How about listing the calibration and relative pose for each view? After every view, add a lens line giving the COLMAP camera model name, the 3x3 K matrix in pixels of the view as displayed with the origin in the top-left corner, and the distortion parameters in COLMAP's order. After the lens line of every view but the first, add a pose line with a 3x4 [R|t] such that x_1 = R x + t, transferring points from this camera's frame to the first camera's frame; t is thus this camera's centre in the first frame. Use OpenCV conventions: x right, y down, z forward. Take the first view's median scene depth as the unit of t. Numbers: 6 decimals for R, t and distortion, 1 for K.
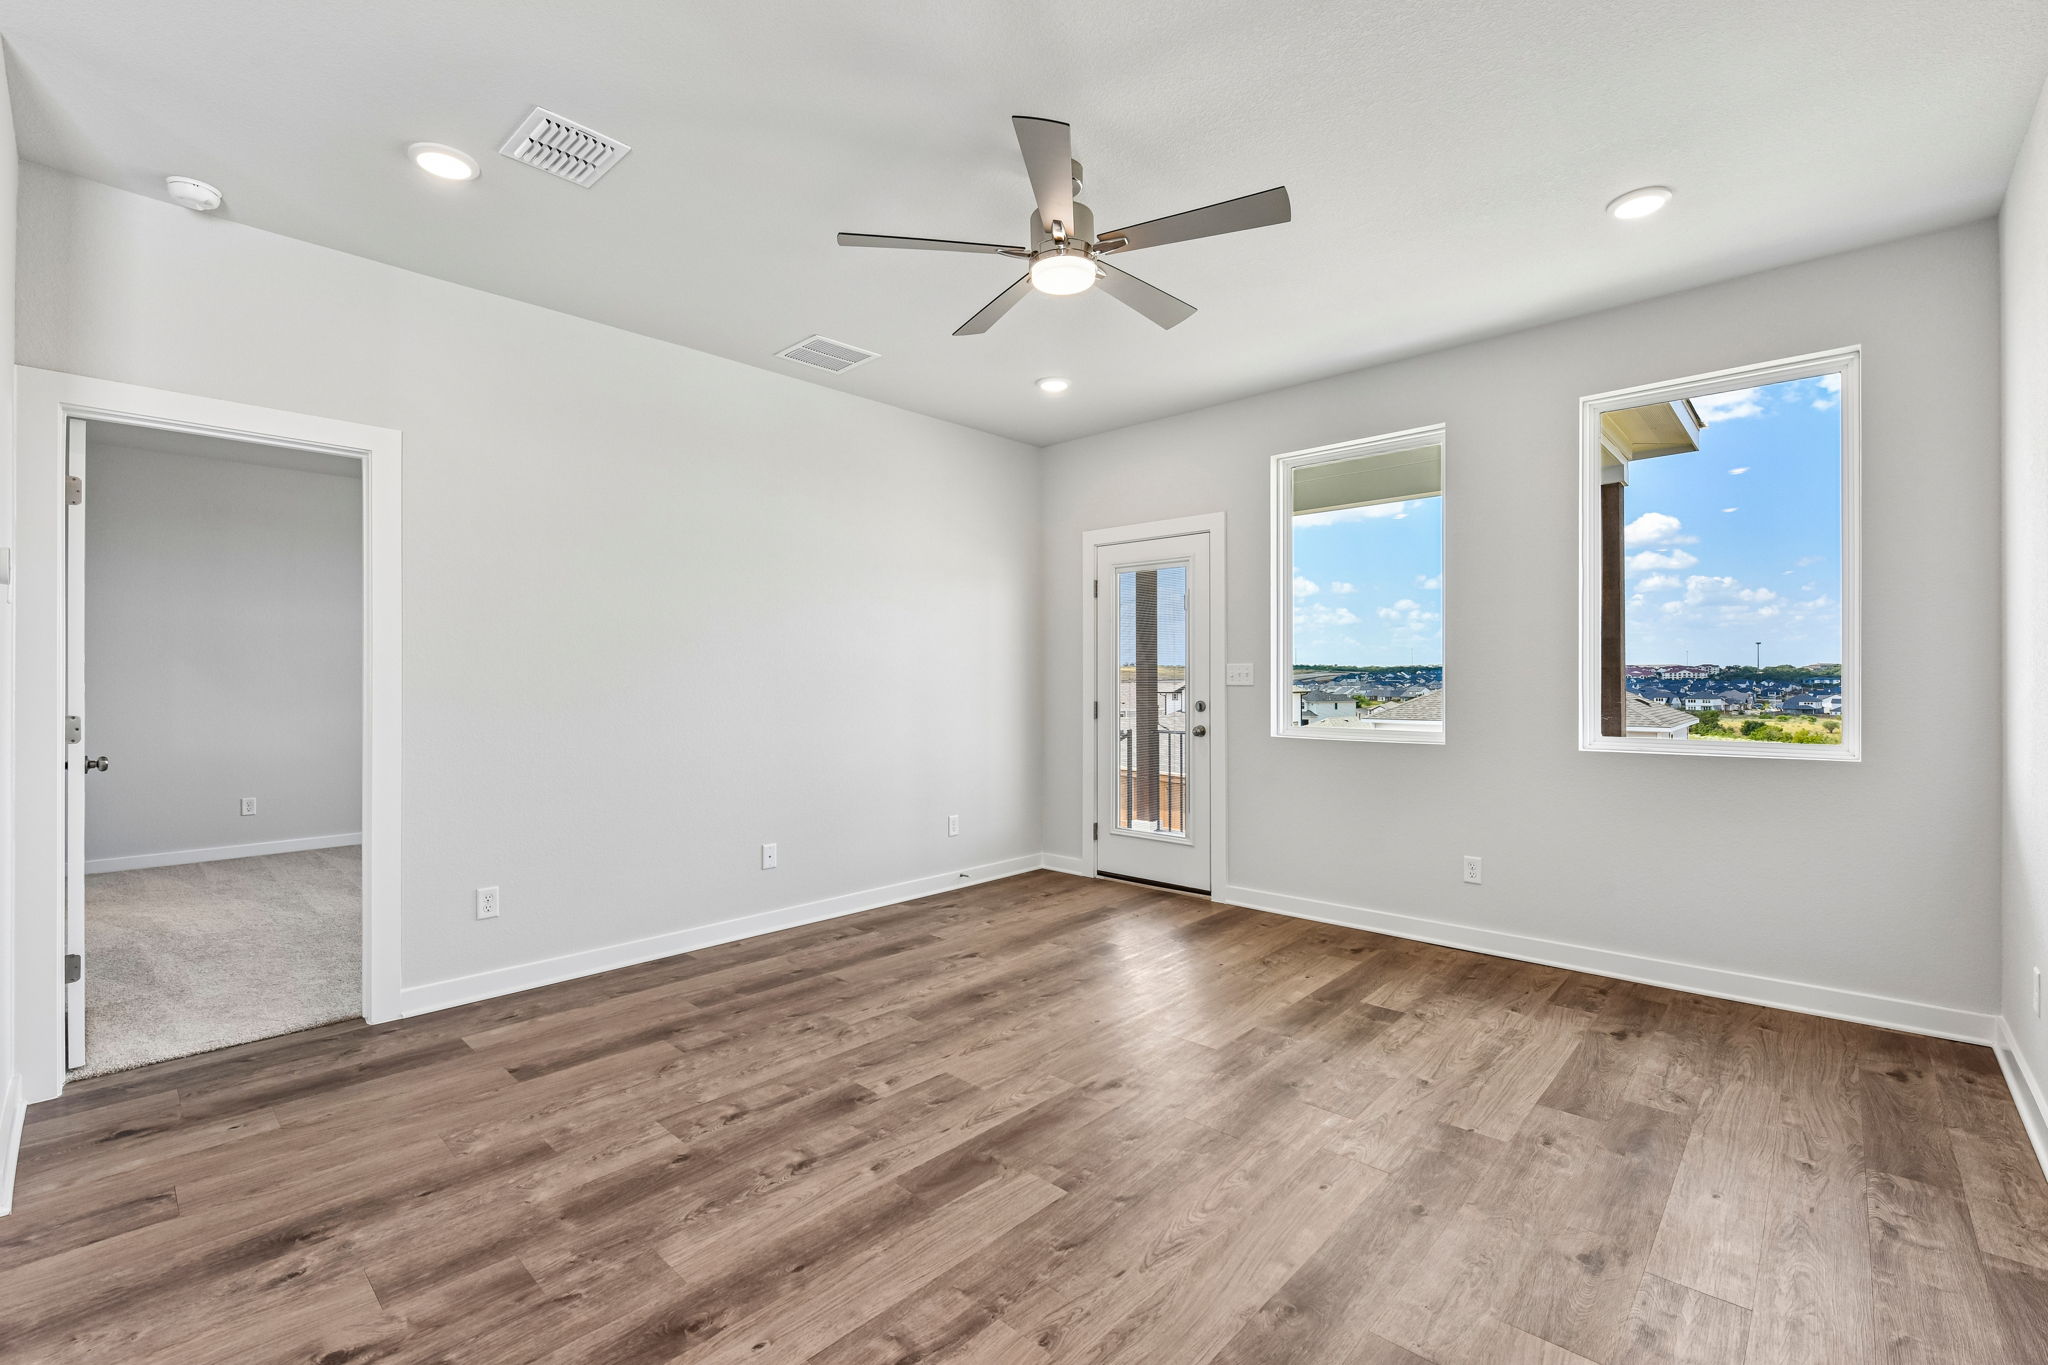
lens RADIAL K [[898.7, 0, 1036.0], [0, 898.7, 670.3], [0, 0, 1]] dist [0.004101, -0.005306]
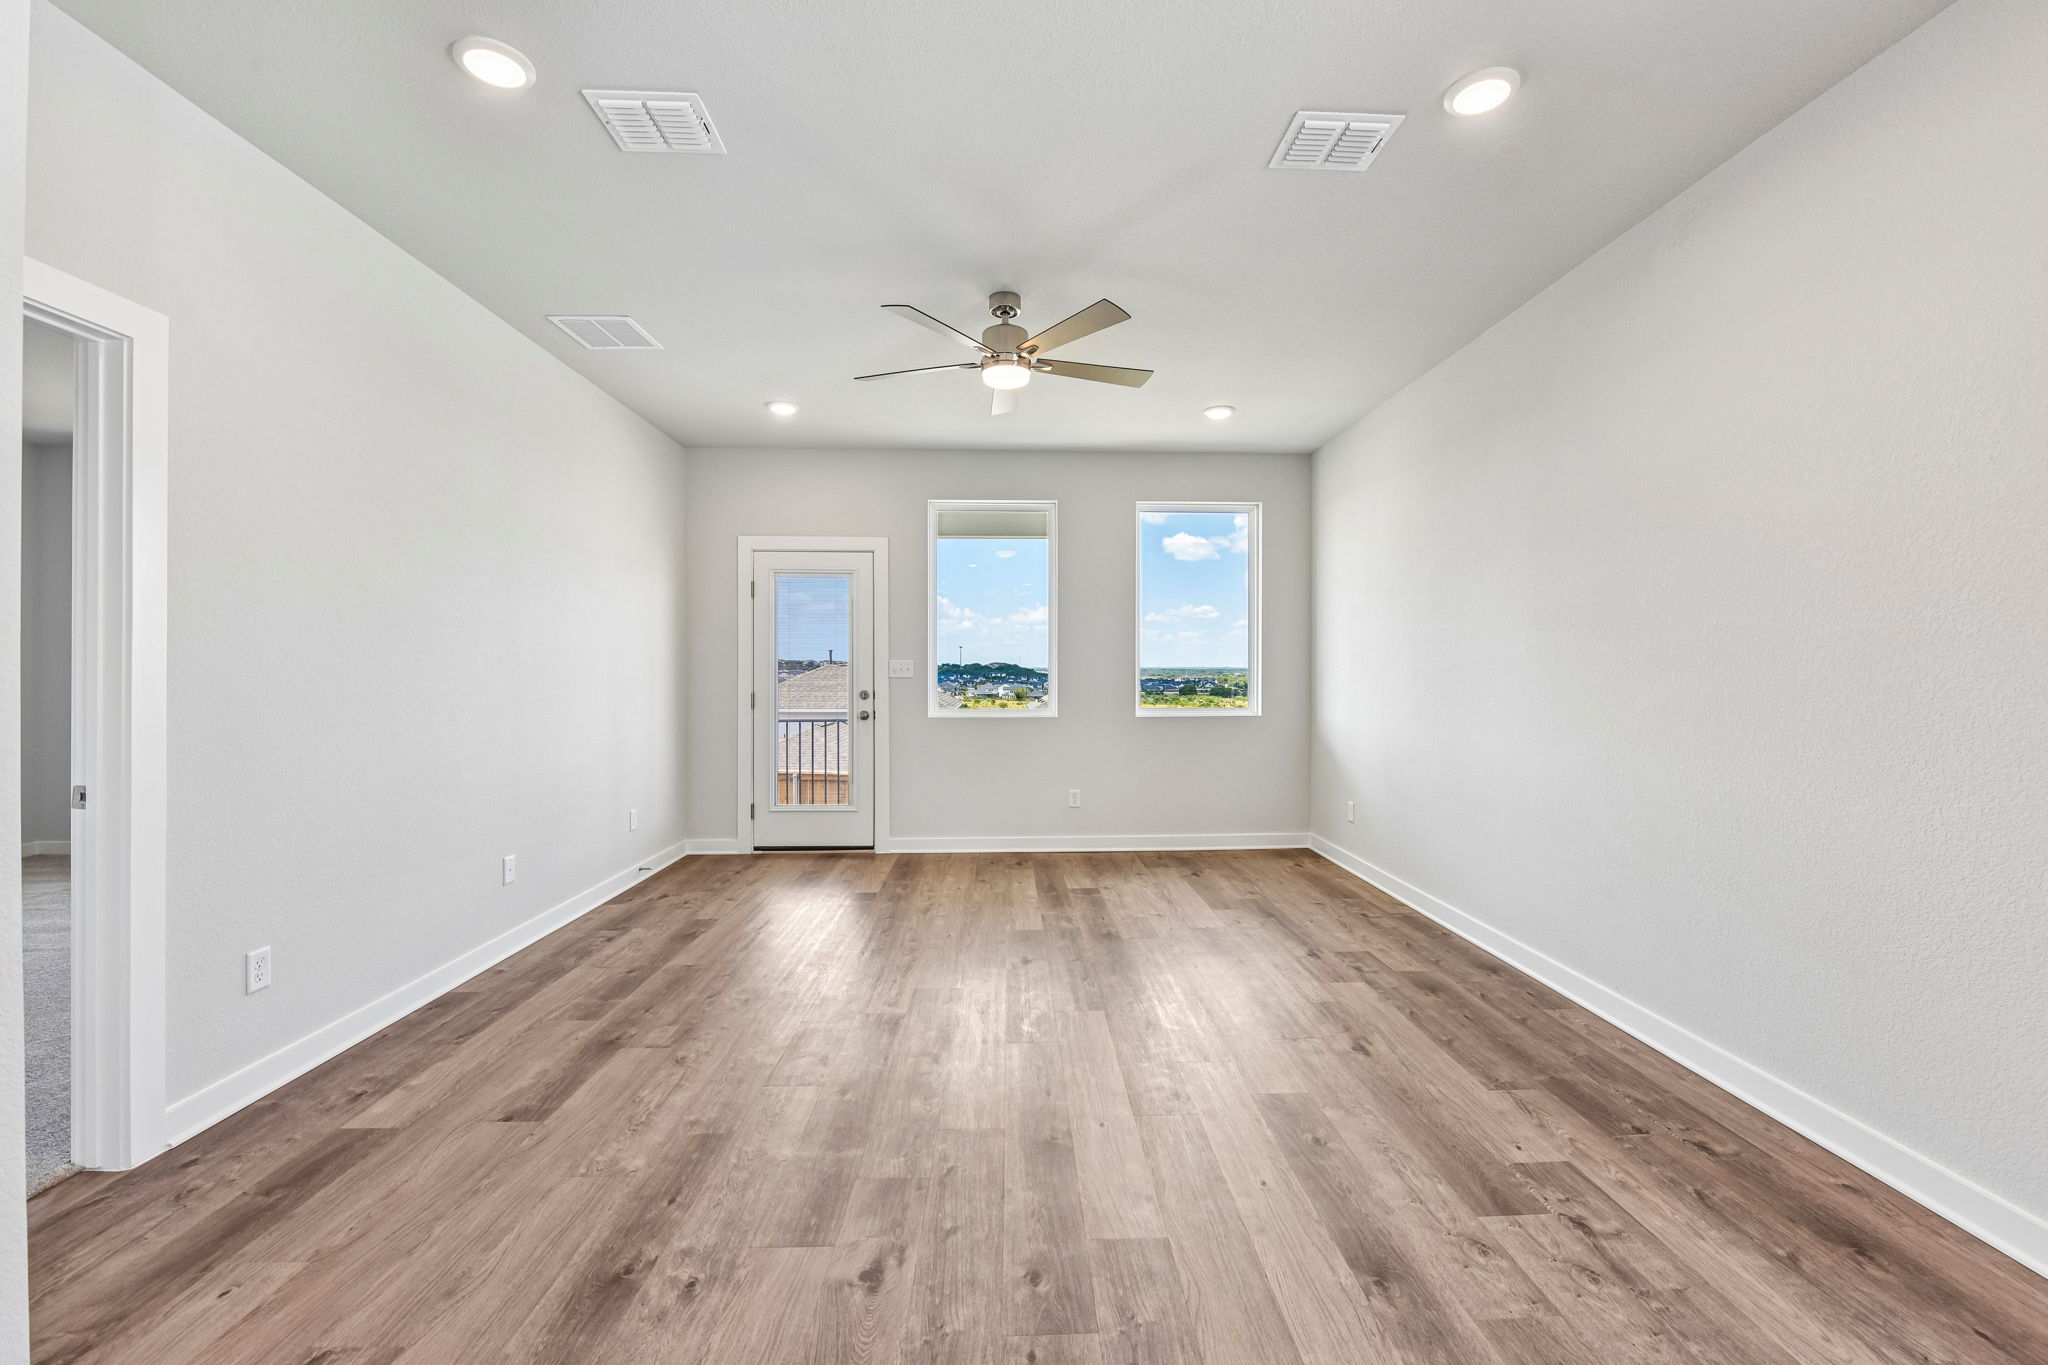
lens RADIAL K [[837.7, 0, 1038.3], [0, 837.7, 672.2], [0, 0, 1]] dist [-0.012789, -0.000363]
pose [[0.704345, 0.002424, 0.709854, -0.685377], [-0.008934, 0.999945, 0.005451, 0.001619], [-0.709802, -0.010182, 0.704328, 0.060349]]
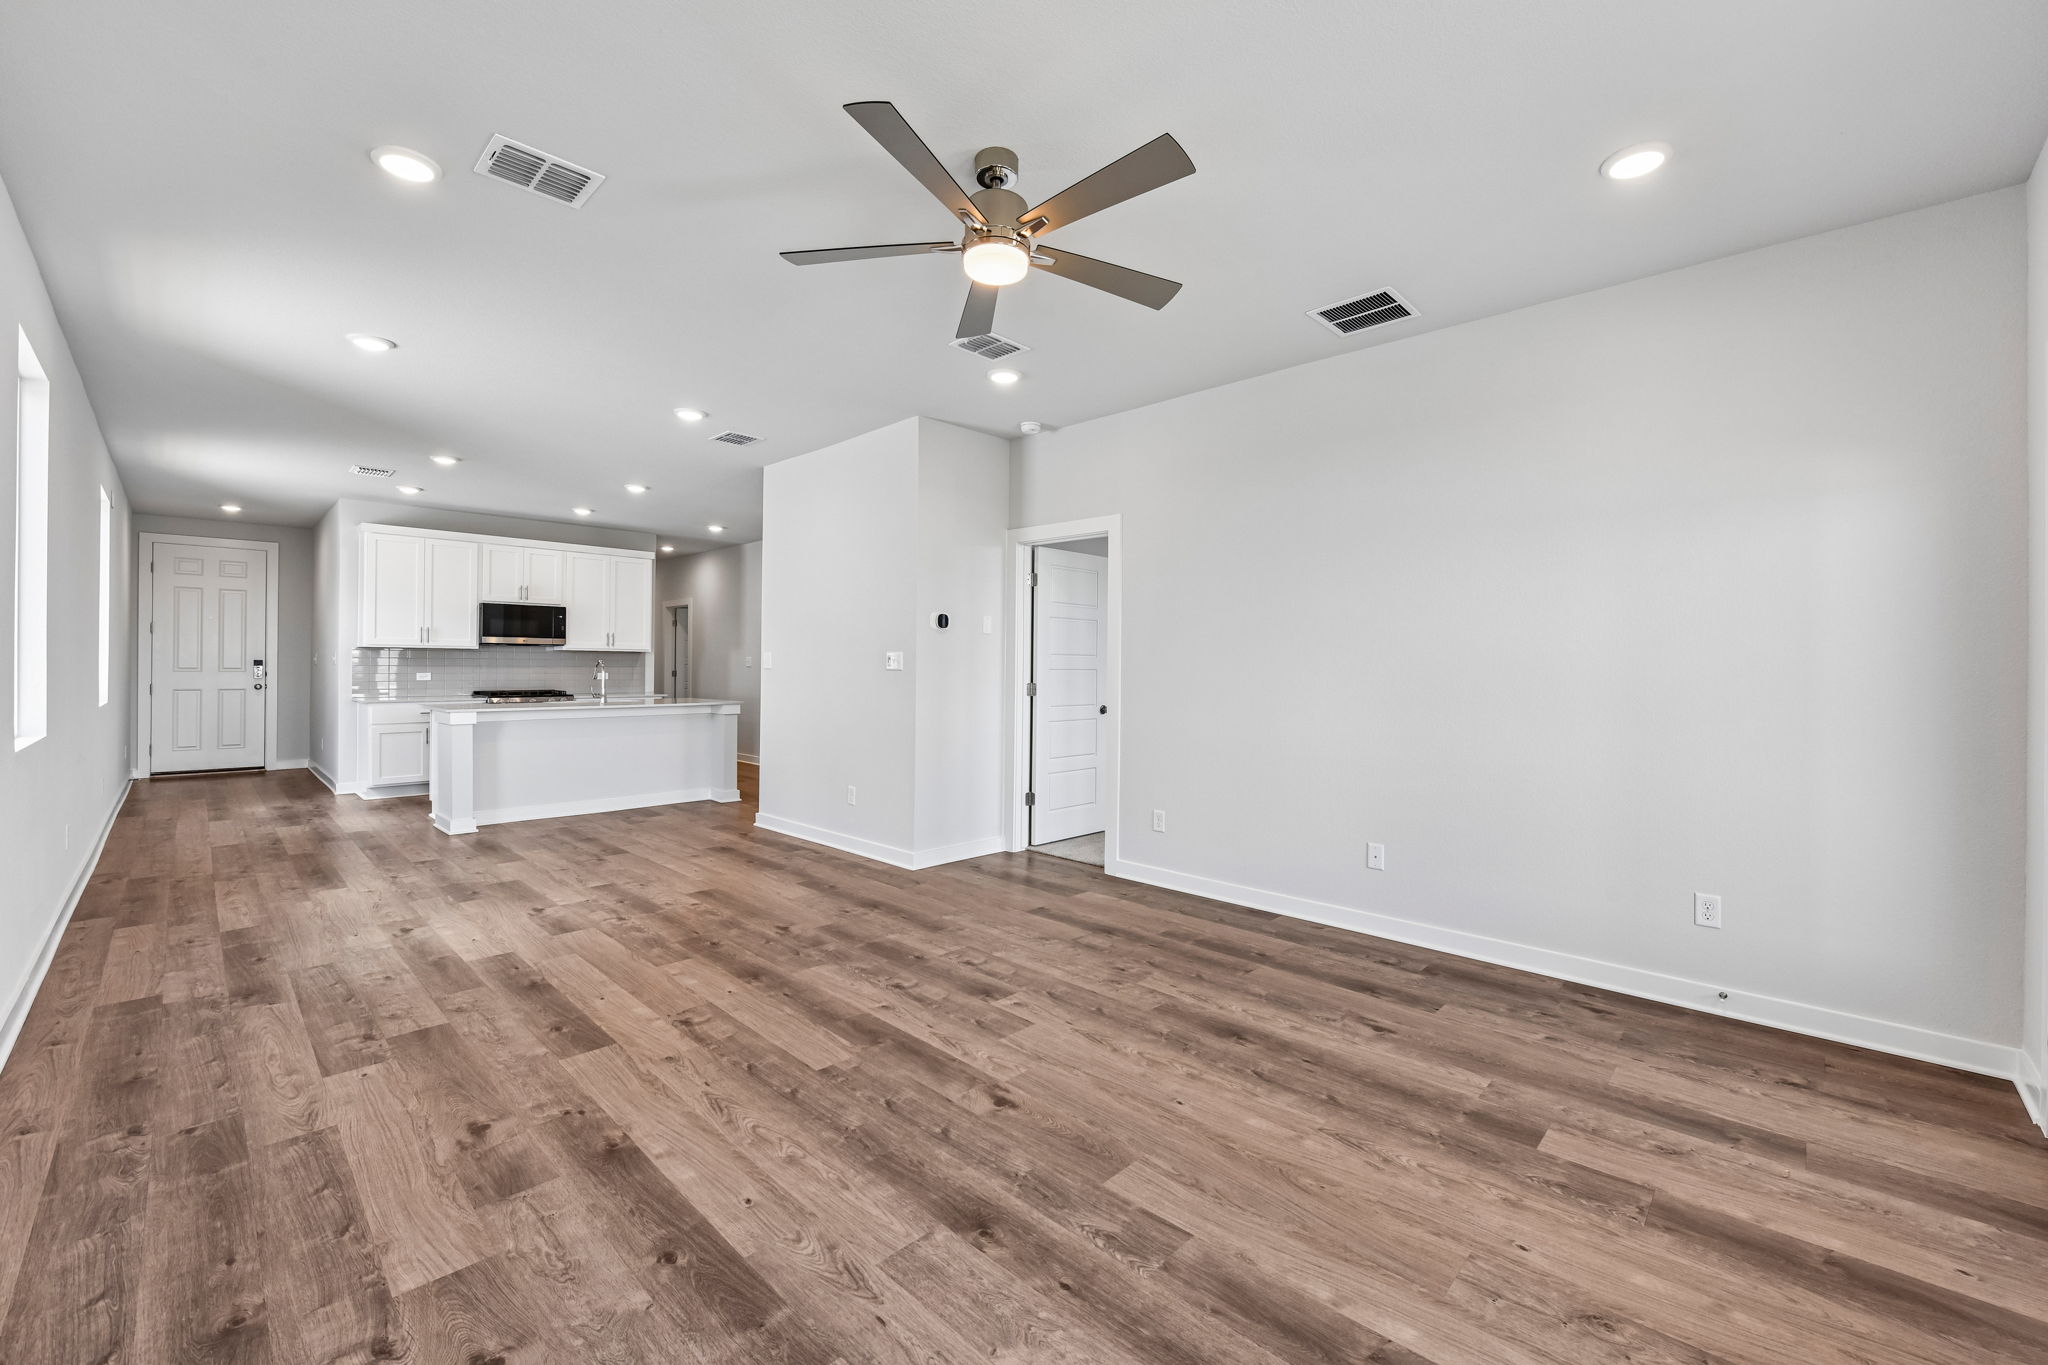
lens RADIAL K [[825.9, 0, 1011.4], [0, 825.9, 650.4], [0, 0, 1]] dist [0.001921, -0.004005]
pose [[-0.040621, -0.020322, -0.998968, 0.785175], [0.005013, 0.999776, -0.020542, 0.011377], [0.999162, -0.005842, -0.040510, 0.870836]]
